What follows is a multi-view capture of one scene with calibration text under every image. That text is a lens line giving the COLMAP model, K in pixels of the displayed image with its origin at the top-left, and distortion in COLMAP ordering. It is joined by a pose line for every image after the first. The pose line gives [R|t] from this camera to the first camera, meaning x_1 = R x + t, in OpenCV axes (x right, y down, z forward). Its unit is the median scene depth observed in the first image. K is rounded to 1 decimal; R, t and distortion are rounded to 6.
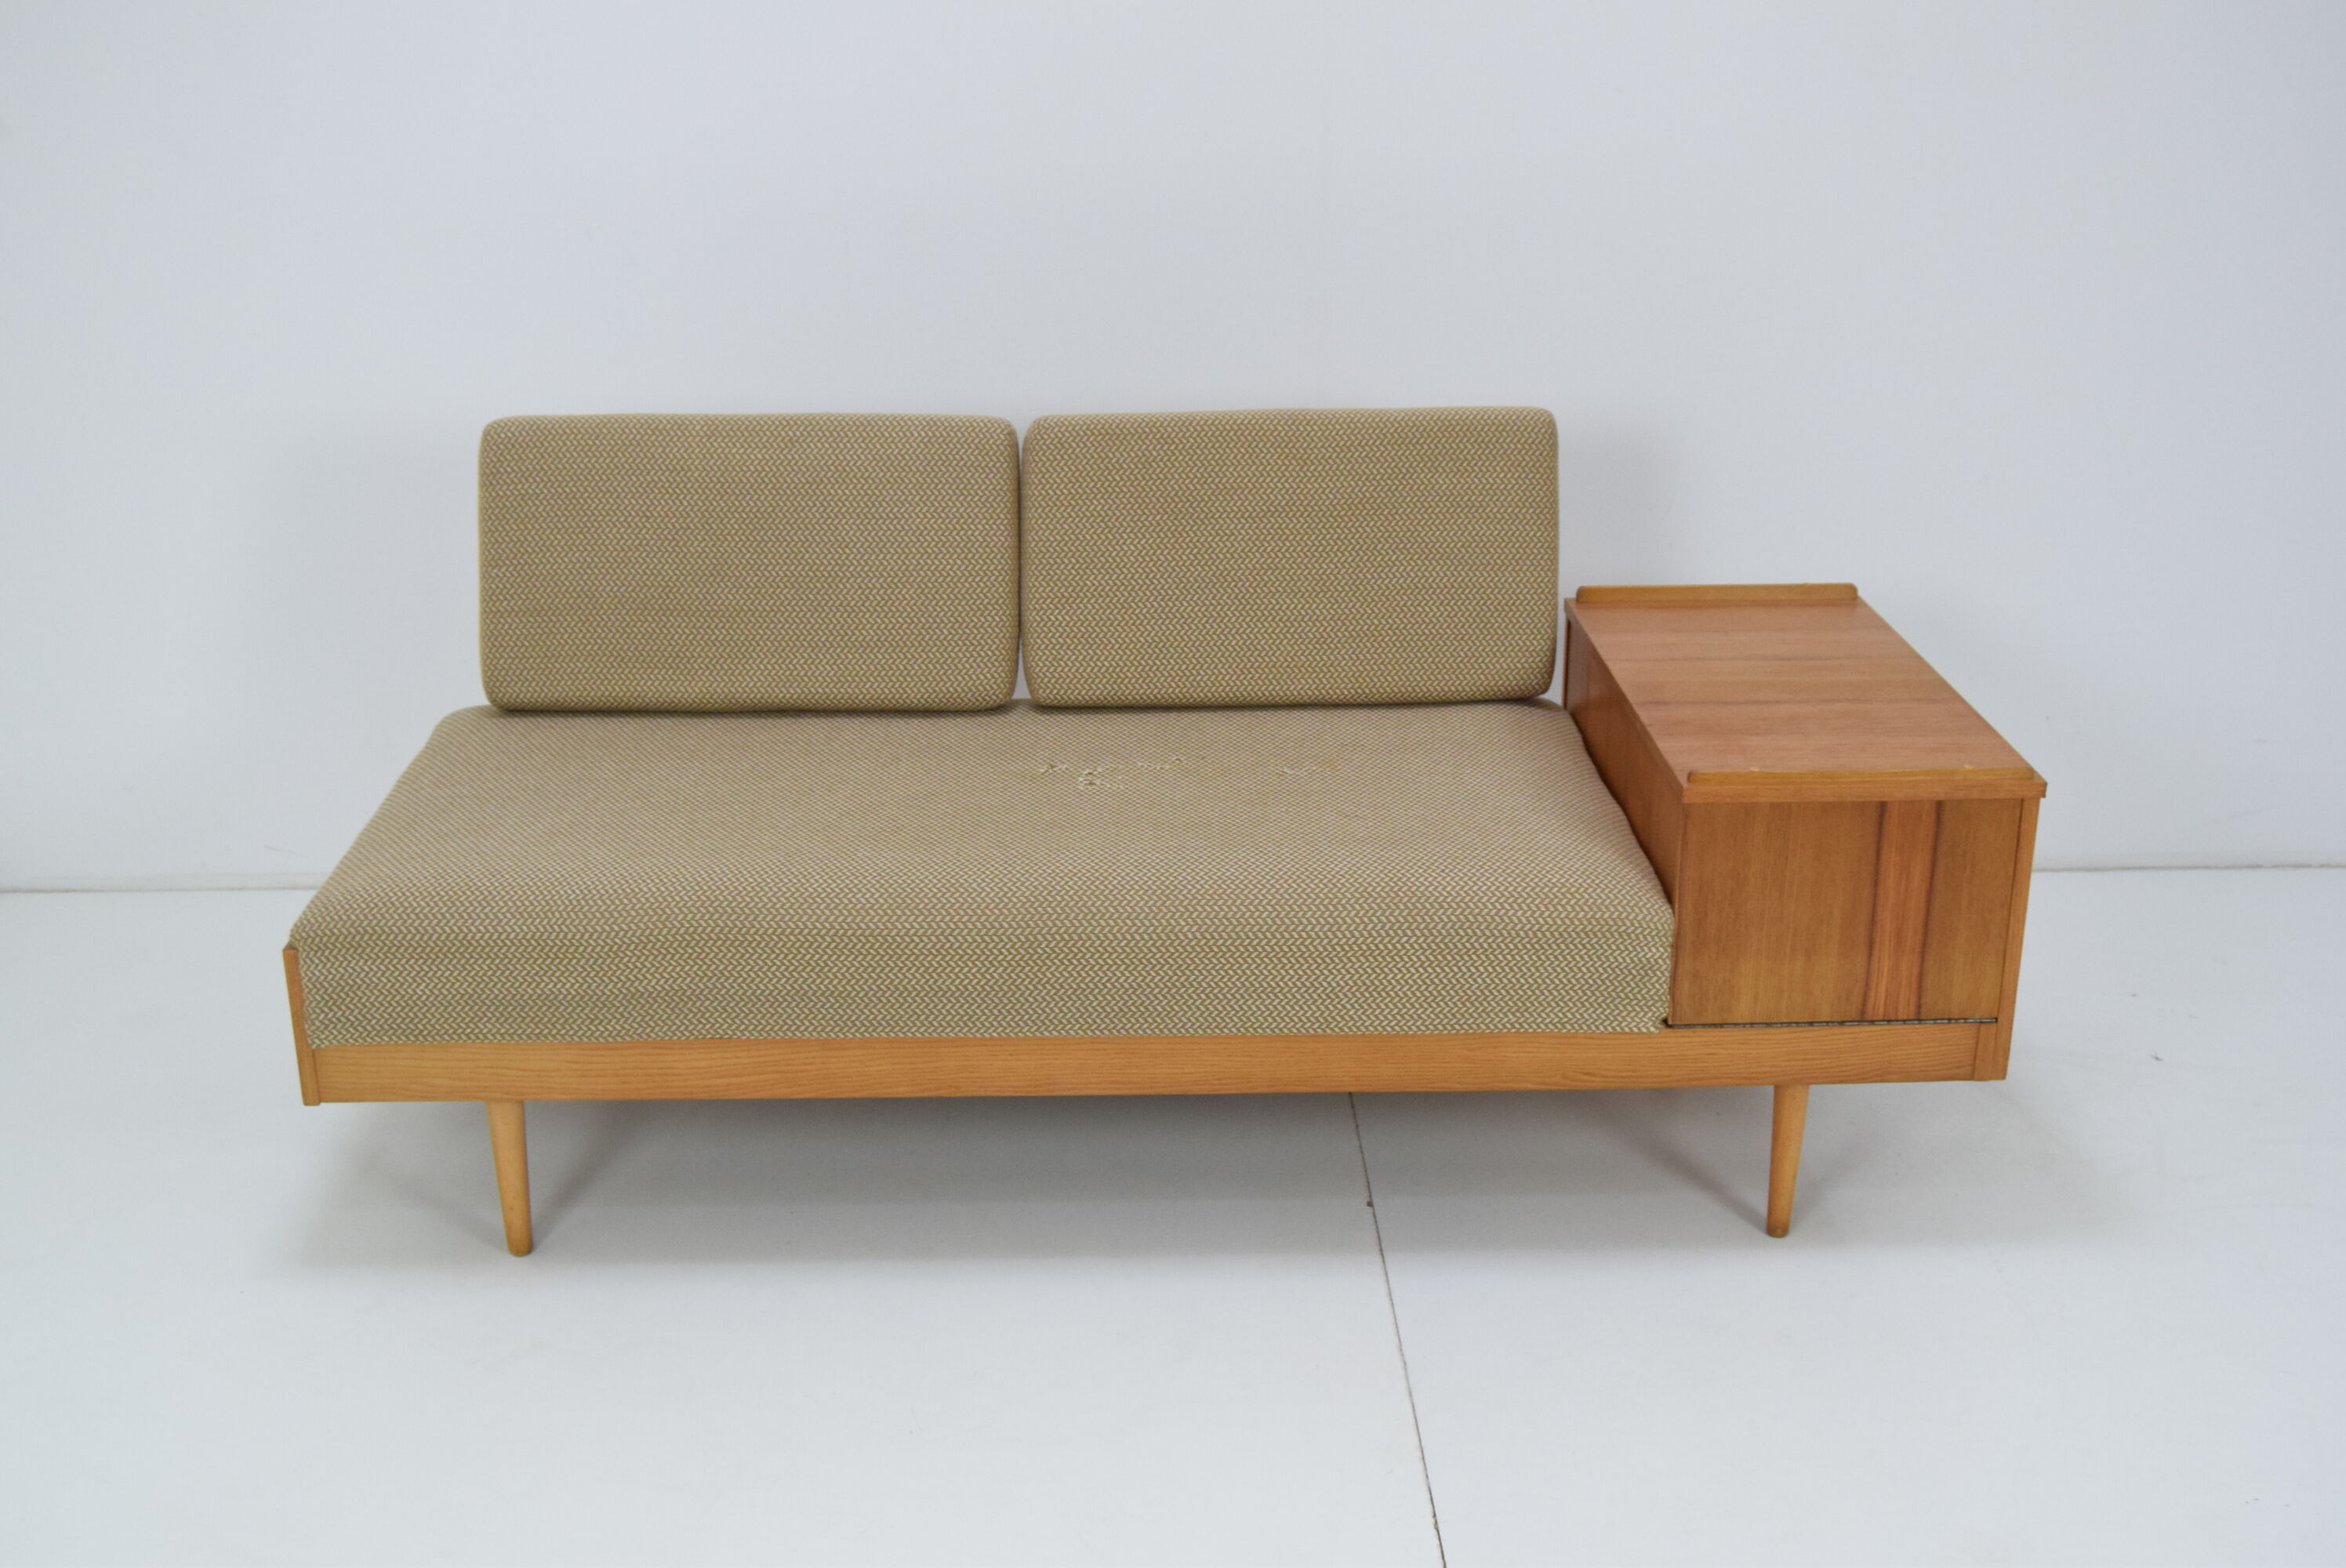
lens RADIAL K [[2561.3, 0, 1142.3], [0, 2561.3, 727.2], [0, 0, 1]] dist [-0.061159, 0.000000]
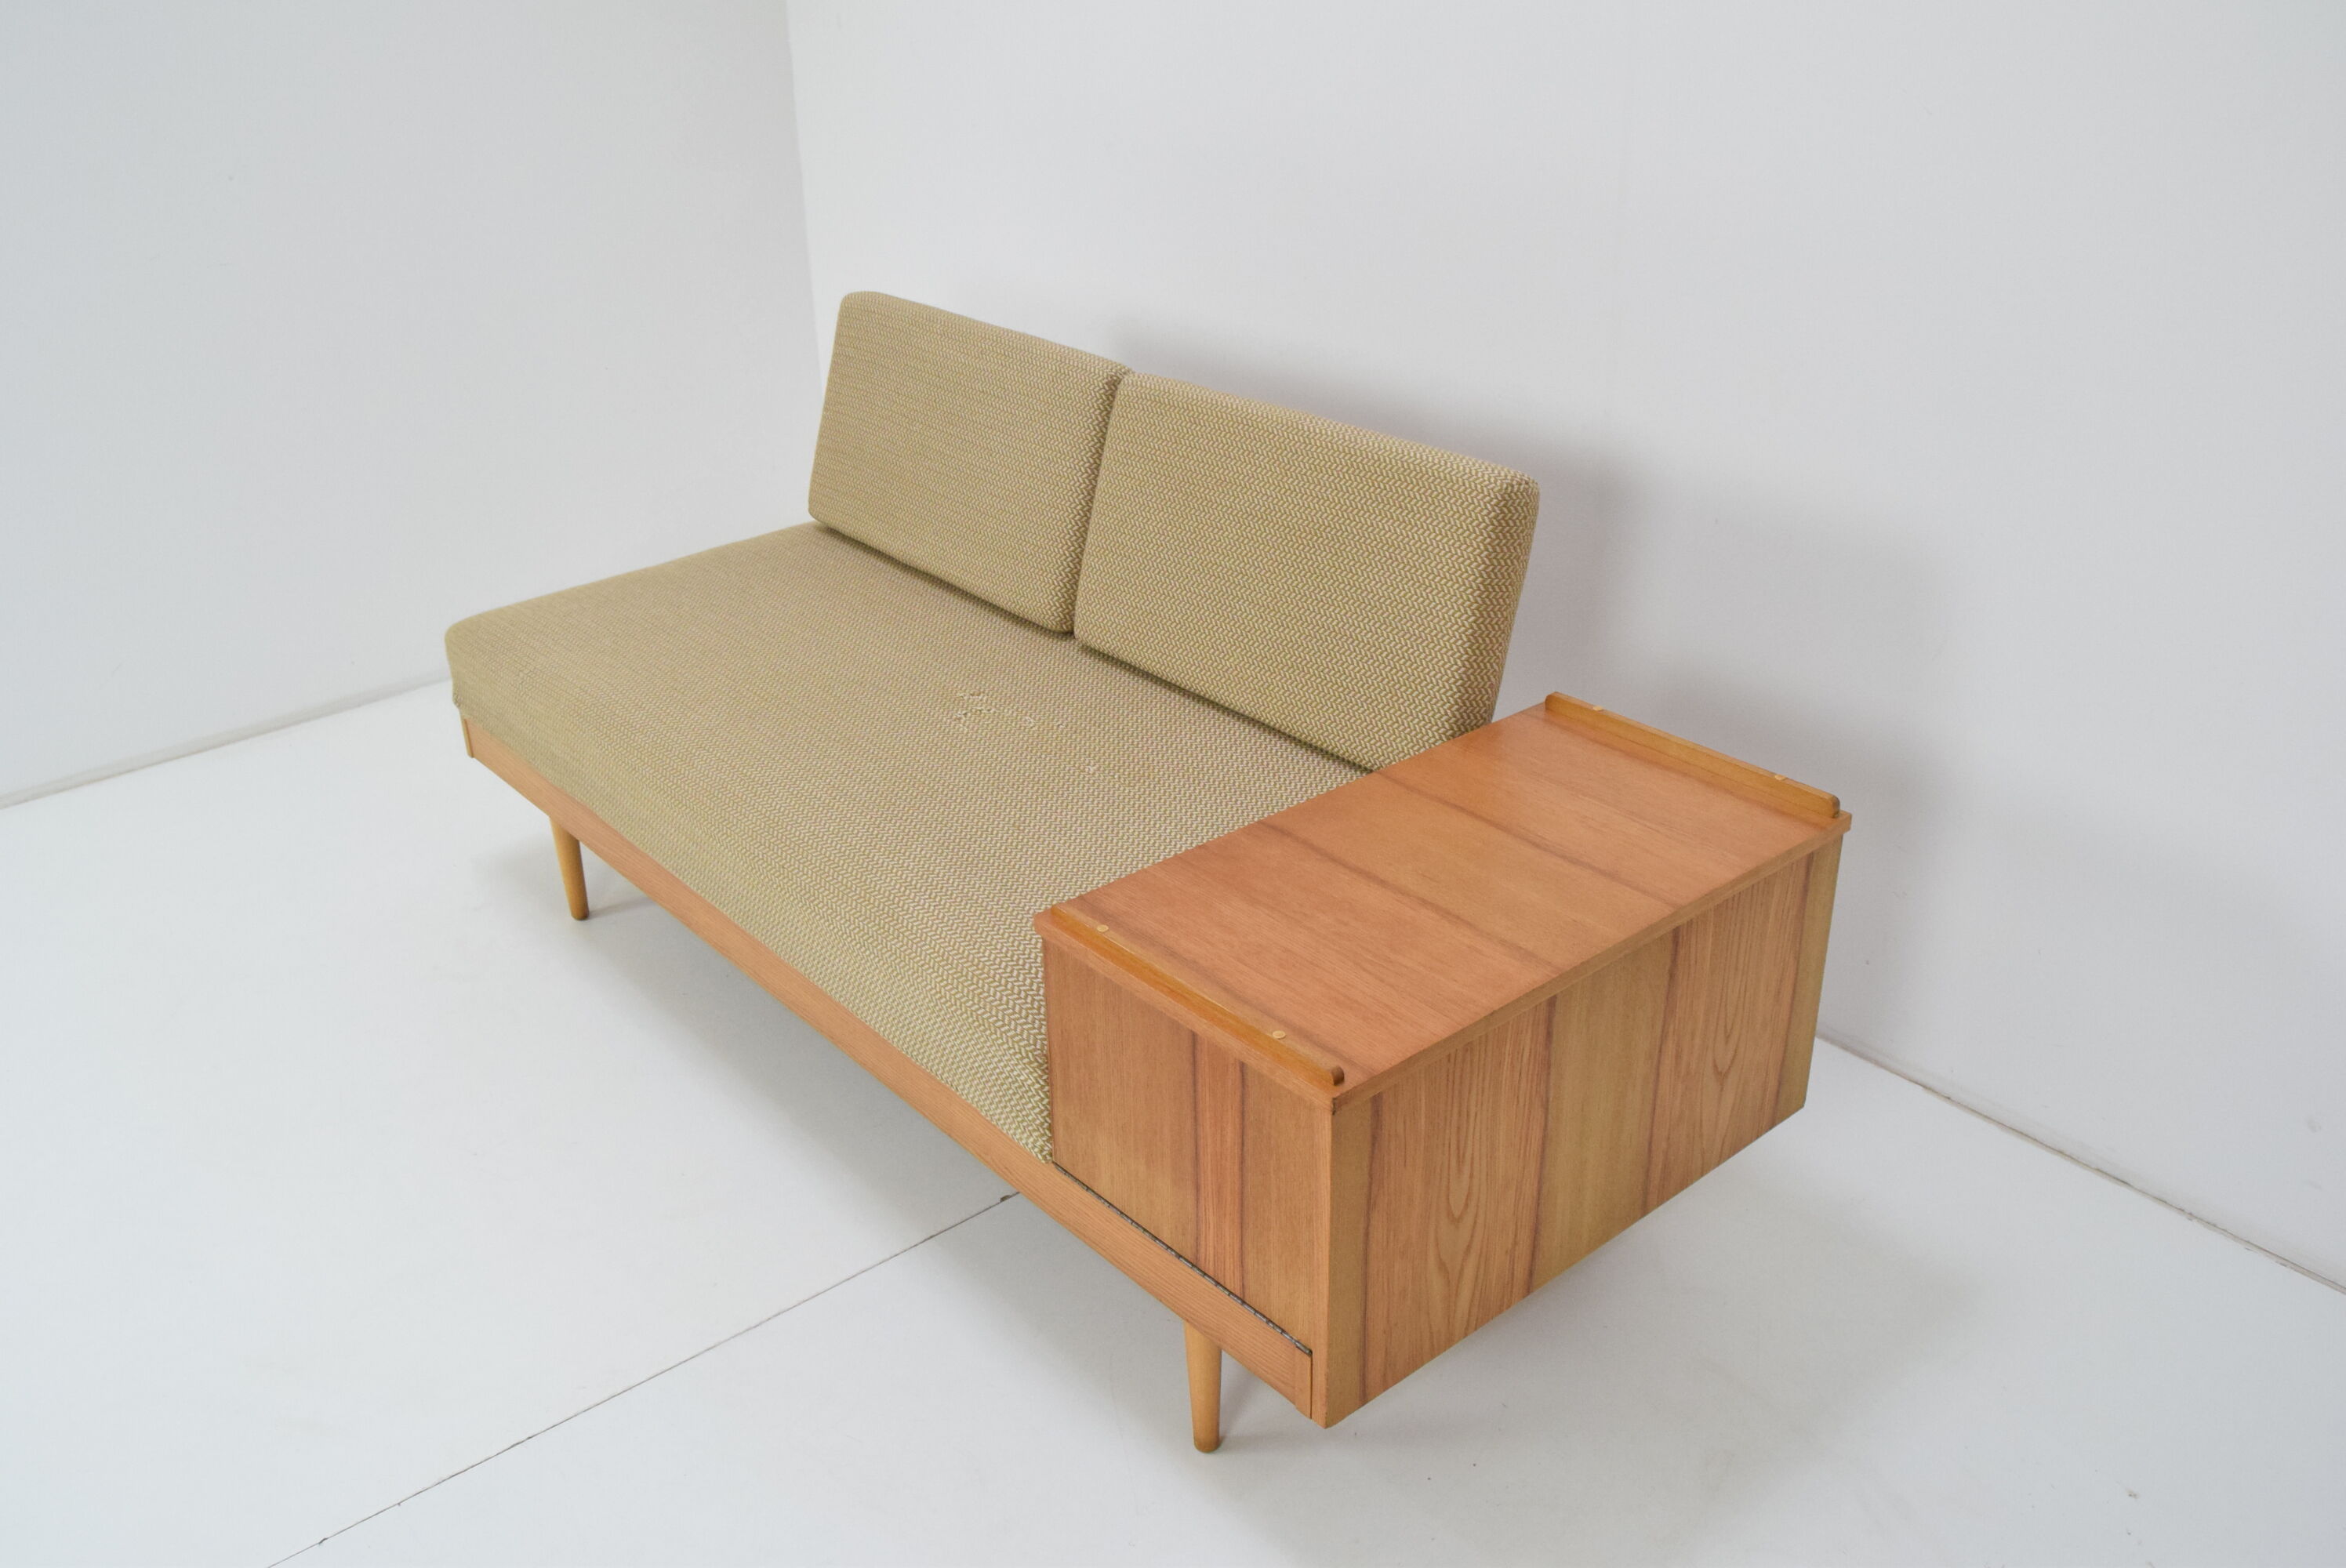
lens RADIAL K [[1979.7, 0, 1173.1], [0, 1979.7, 779.6], [0, 0, 1]] dist [-0.105245, -0.000695]
pose [[0.623927, 0.325094, -0.710654, 0.660127], [-0.228041, 0.945527, 0.232327, -0.175378], [0.747471, 0.017103, 0.664074, 0.551036]]
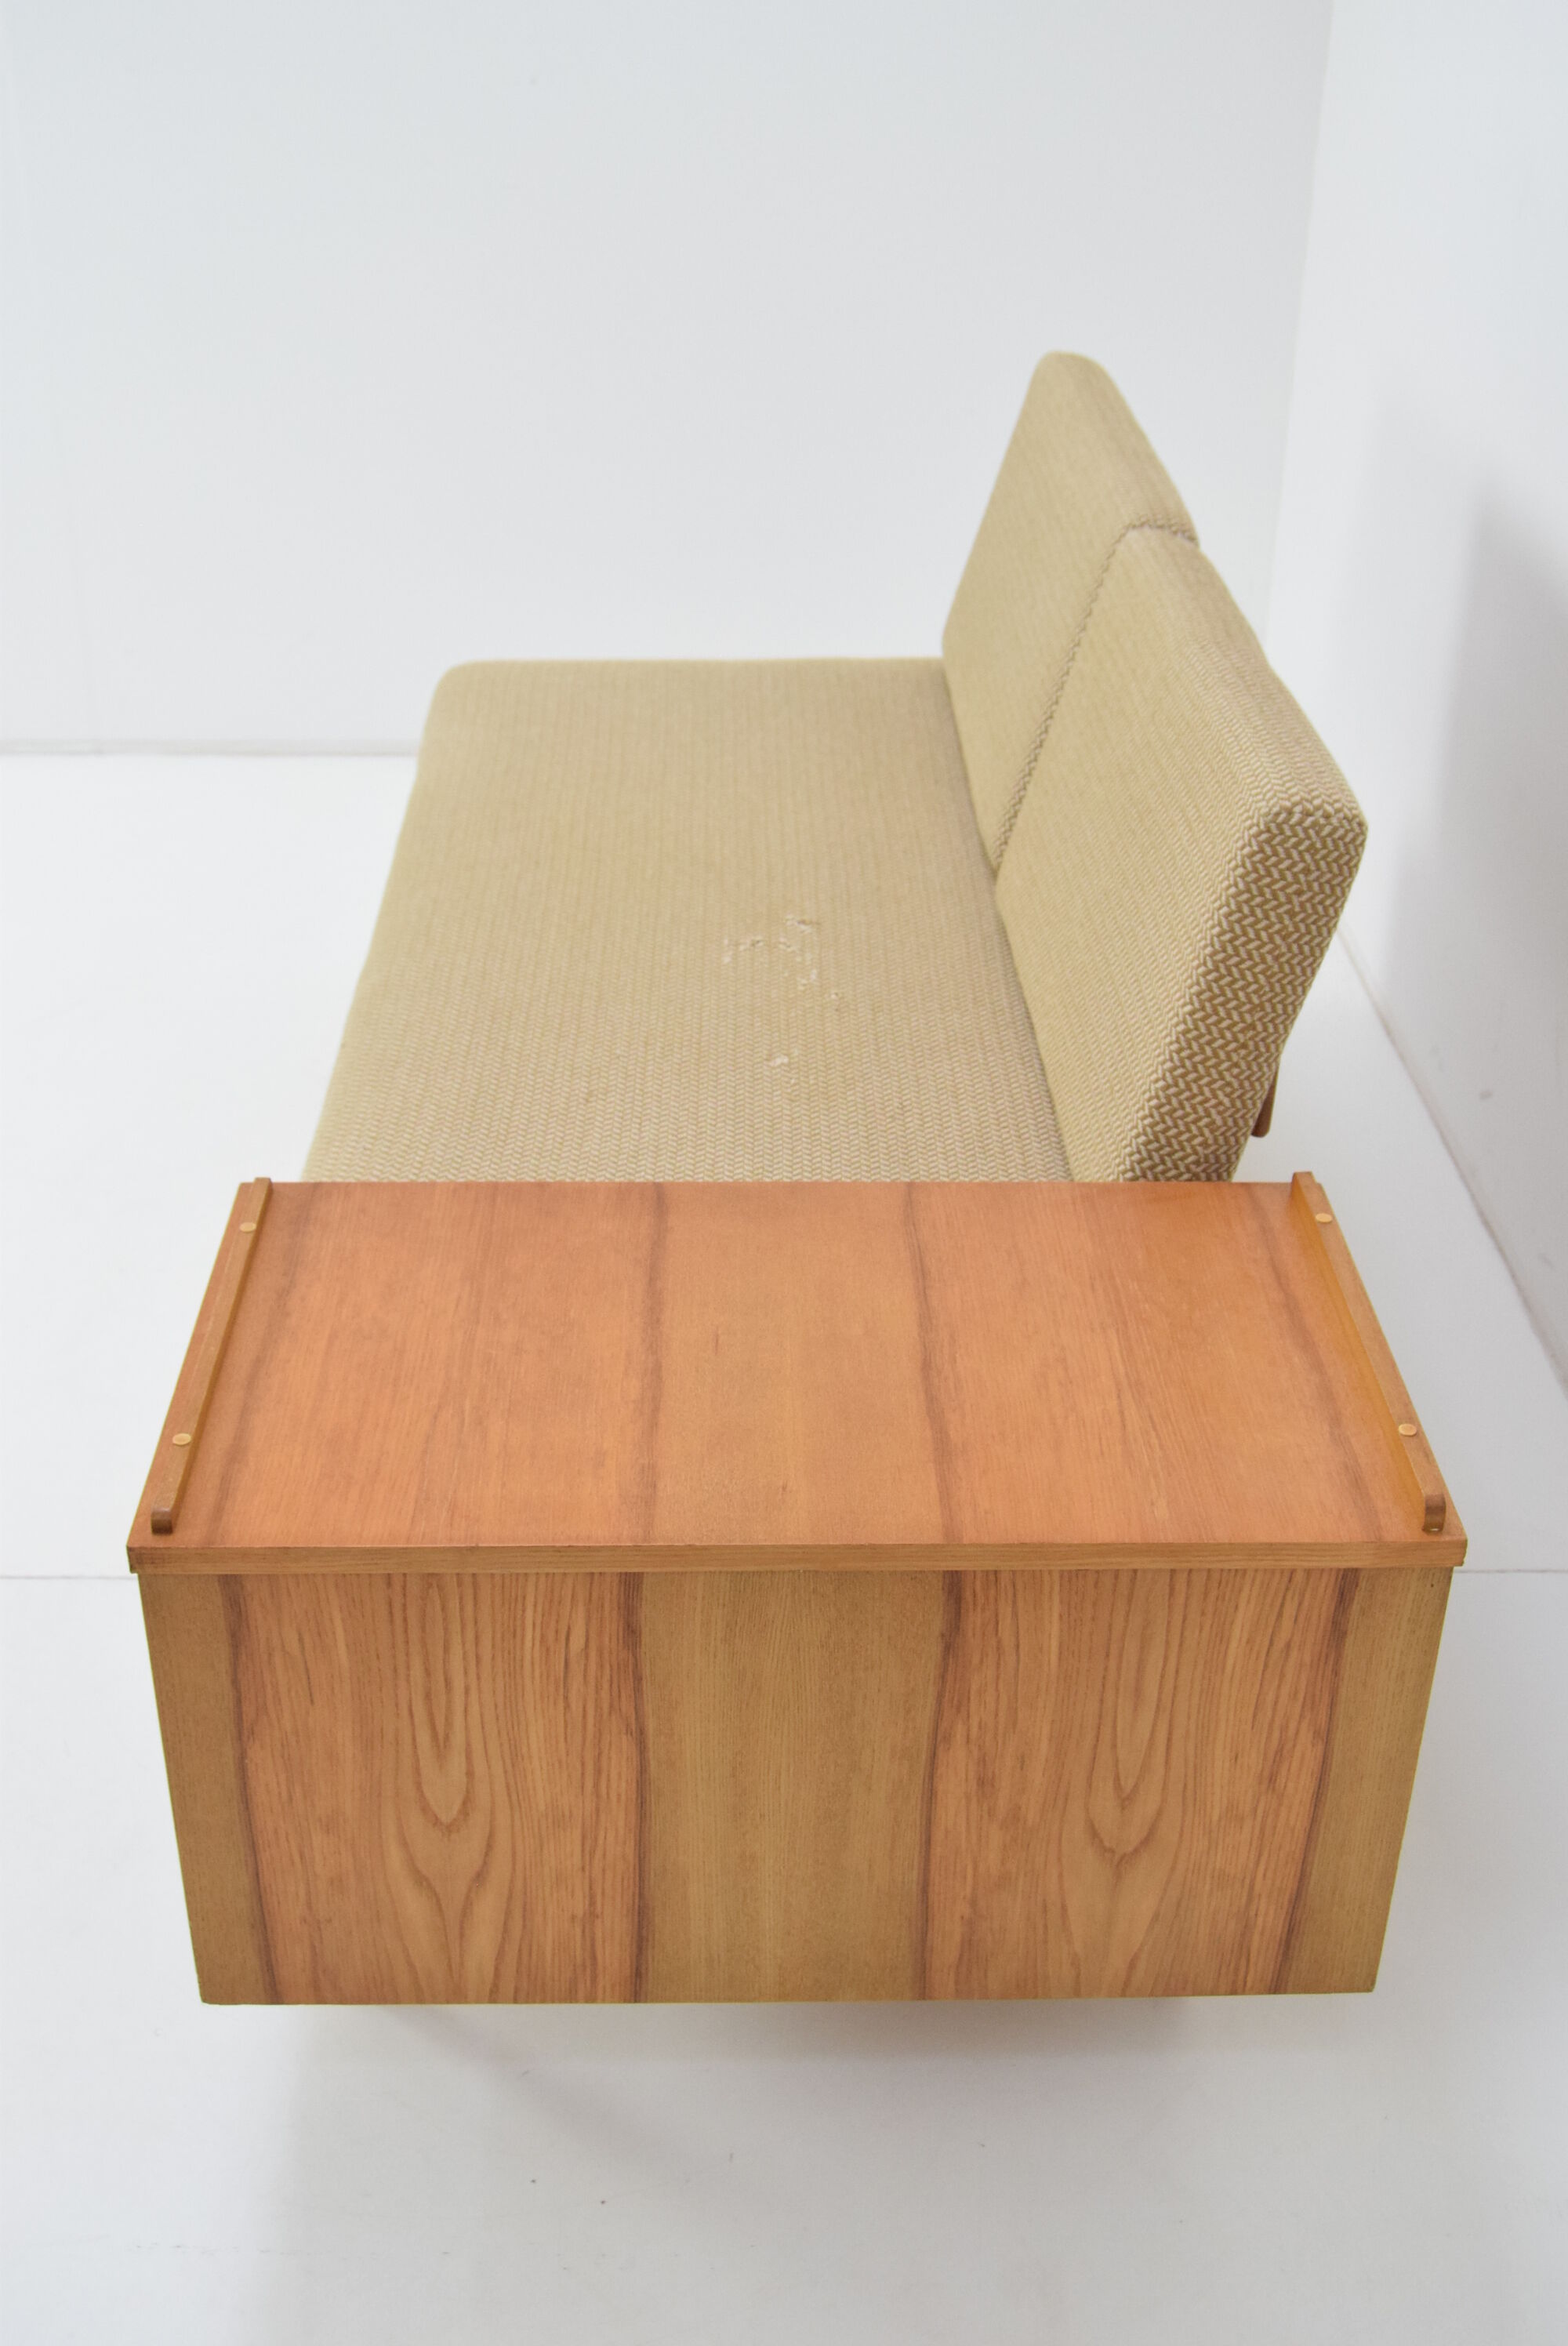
lens RADIAL K [[2561.3, 0, 780.9], [0, 2561.3, 1175.5], [0, 0, 1]] dist [-0.061159, 0.000000]
pose [[-0.001446, 0.491437, -0.870912, 0.713869], [-0.332591, 0.821096, 0.463879, -0.296719], [0.943070, 0.290328, 0.162260, 0.958771]]
